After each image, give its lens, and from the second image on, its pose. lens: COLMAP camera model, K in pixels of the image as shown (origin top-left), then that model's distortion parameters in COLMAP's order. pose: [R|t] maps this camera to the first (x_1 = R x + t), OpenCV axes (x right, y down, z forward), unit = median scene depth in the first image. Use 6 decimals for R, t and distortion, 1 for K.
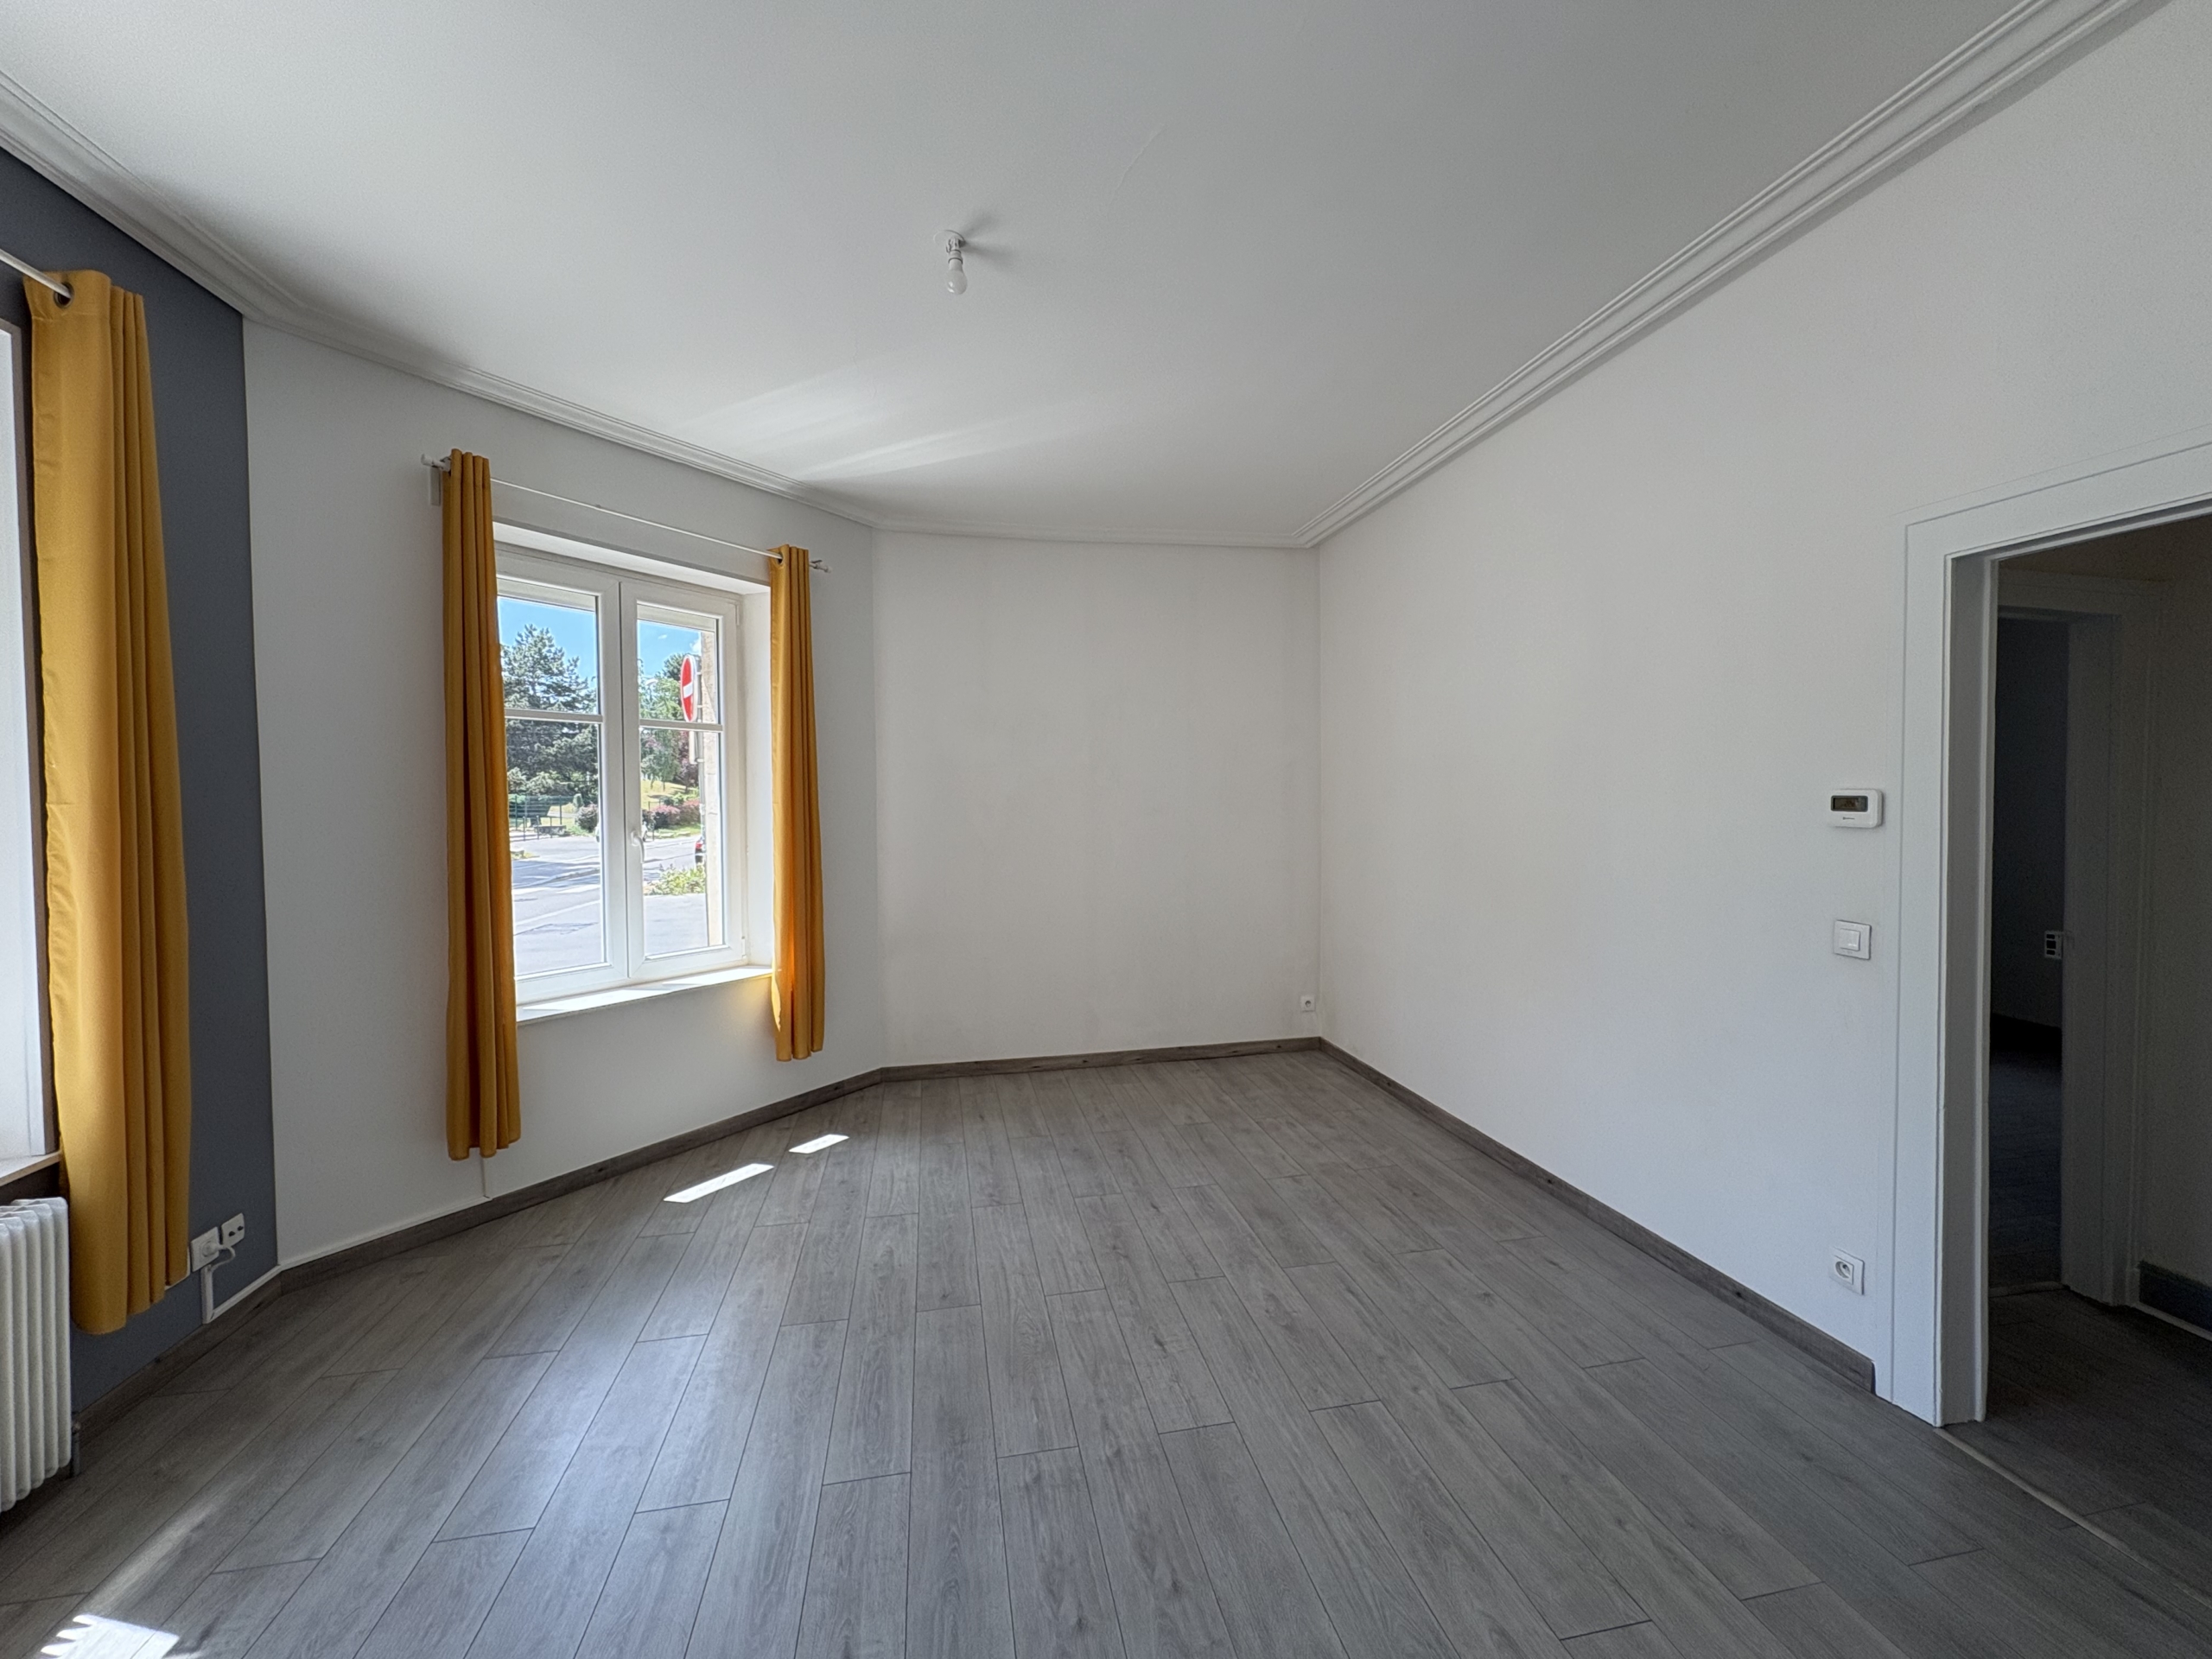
lens RADIAL K [[873.3, 0, 1103.9], [0, 873.3, 824.4], [0, 0, 1]] dist [-0.004892, 0.001148]
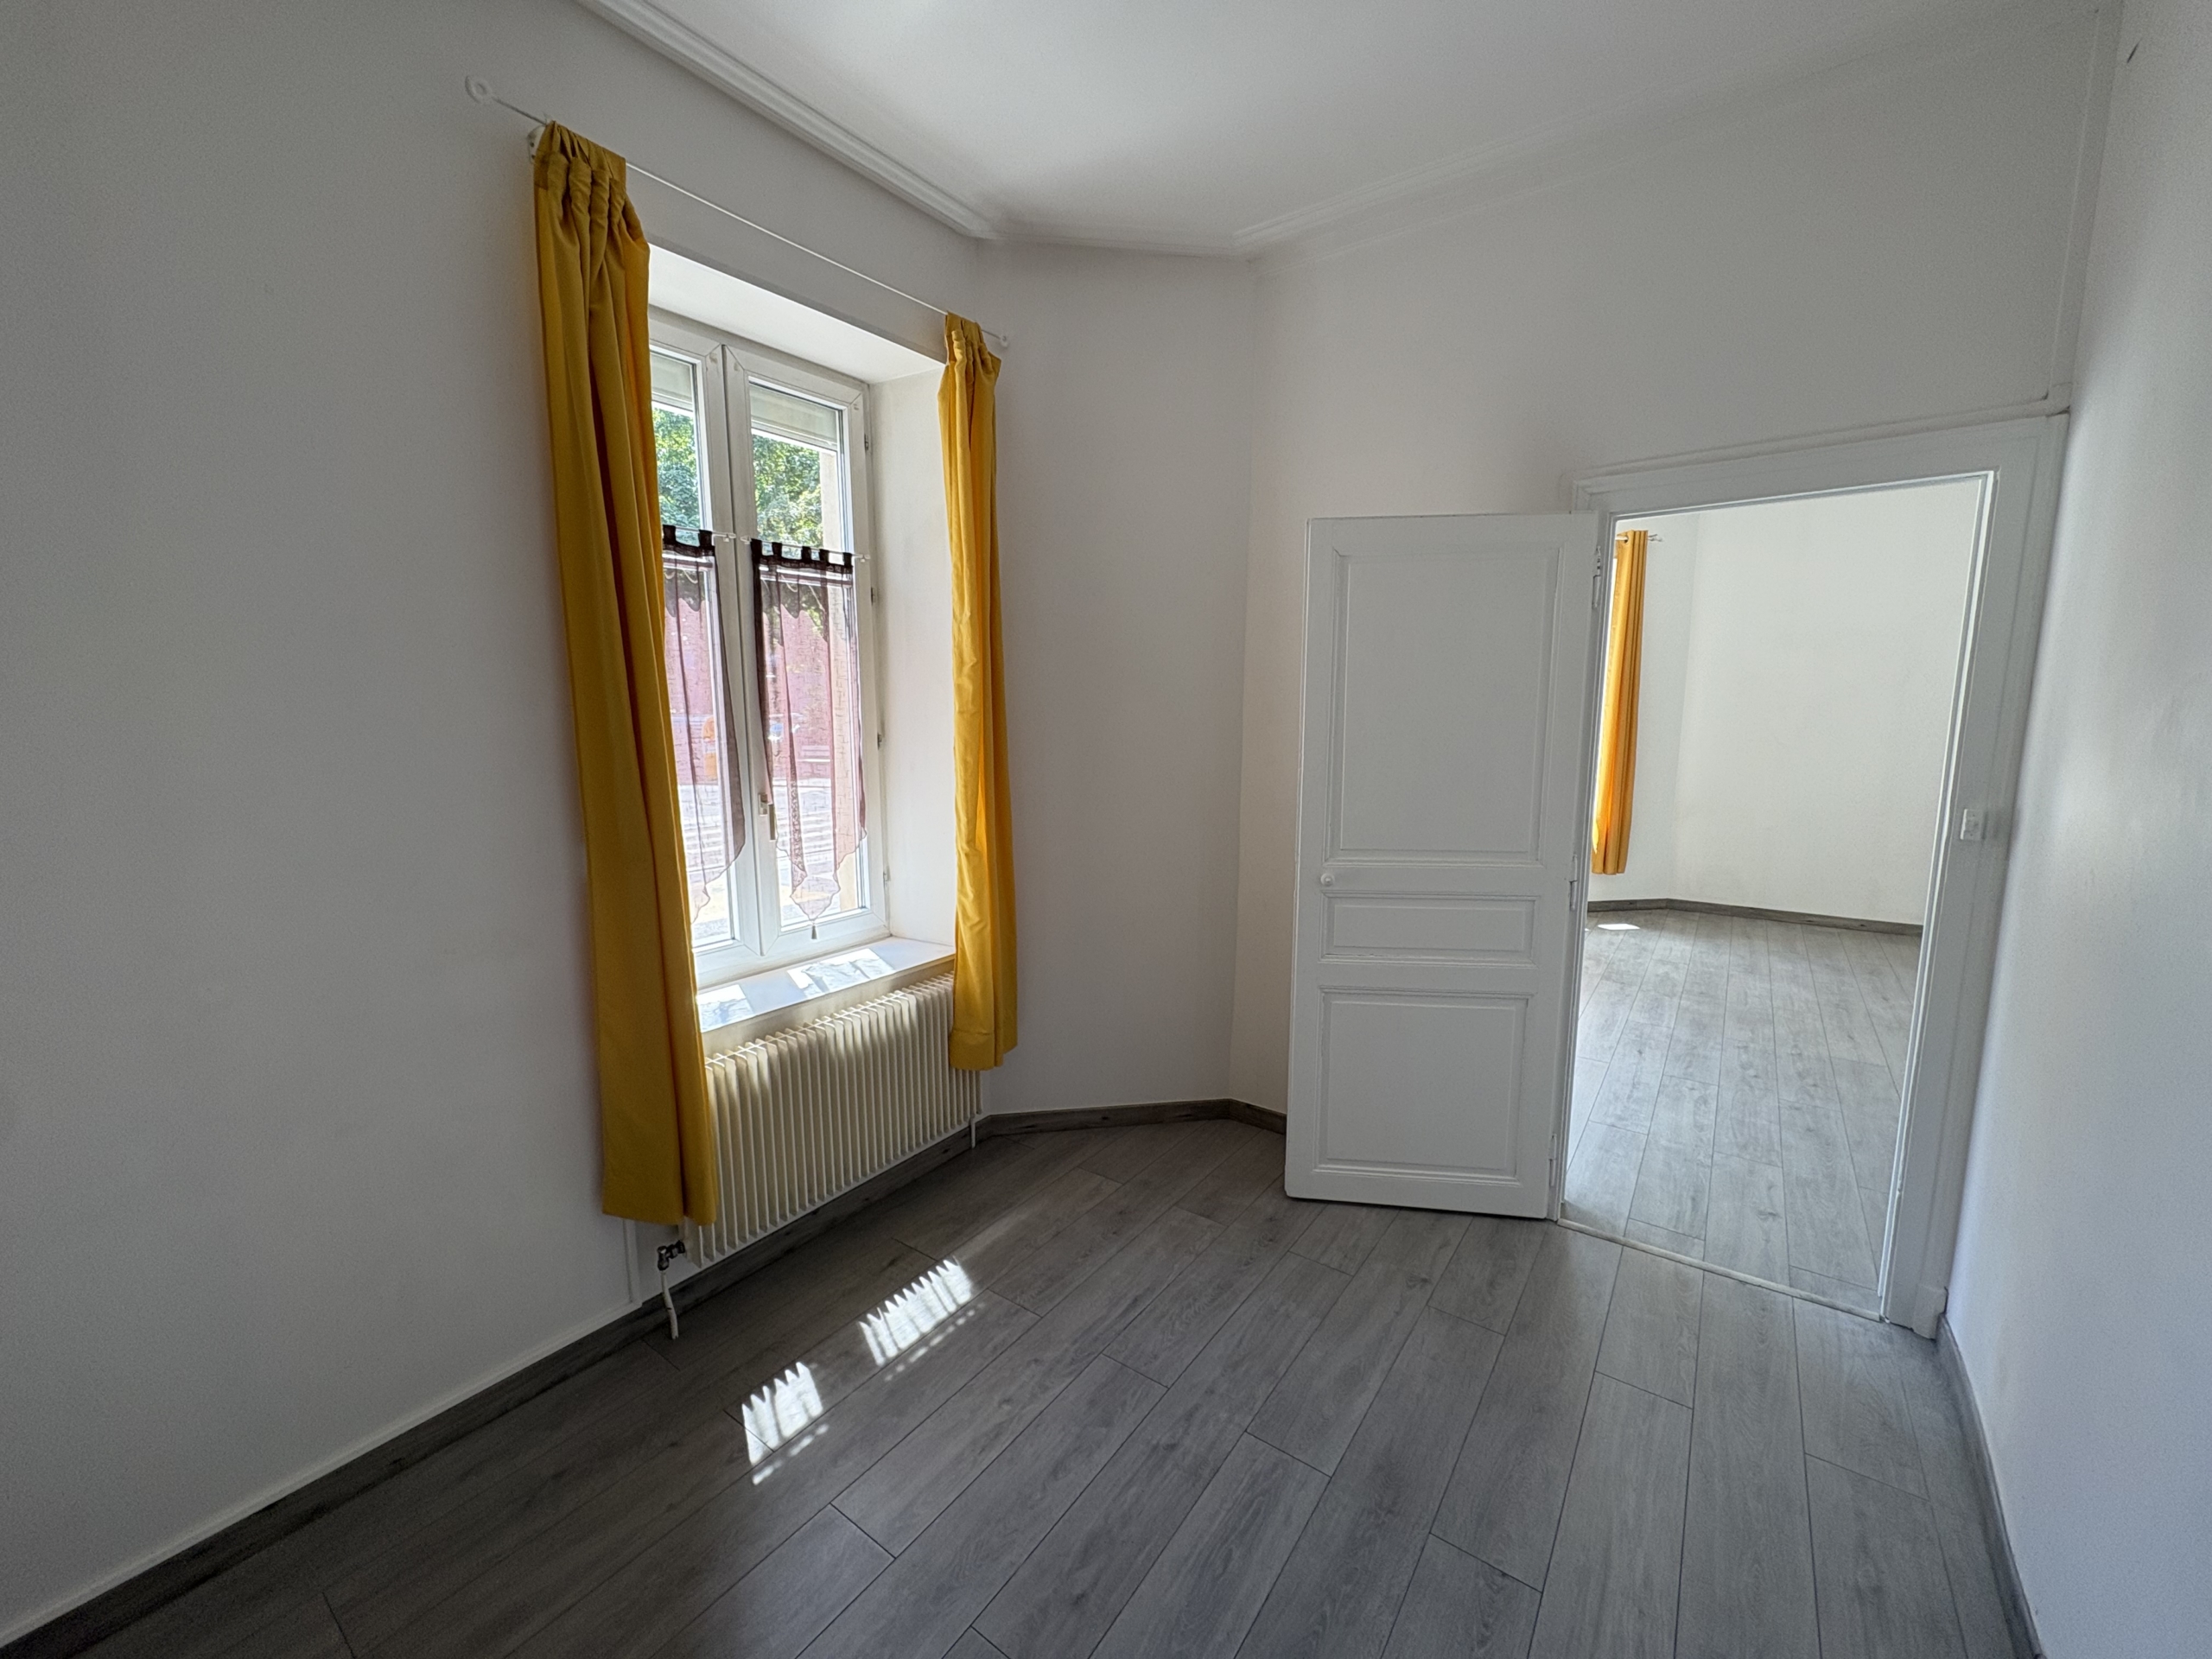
lens RADIAL K [[873.3, 0, 1094.7], [0, 873.3, 825.5], [0, 0, 1]] dist [-0.004892, 0.001148]
pose [[0.669198, 0.108252, -0.735157, 0.029355], [-0.026842, 0.992208, 0.121670, 0.003473], [0.742600, -0.061688, 0.666889, -0.122707]]
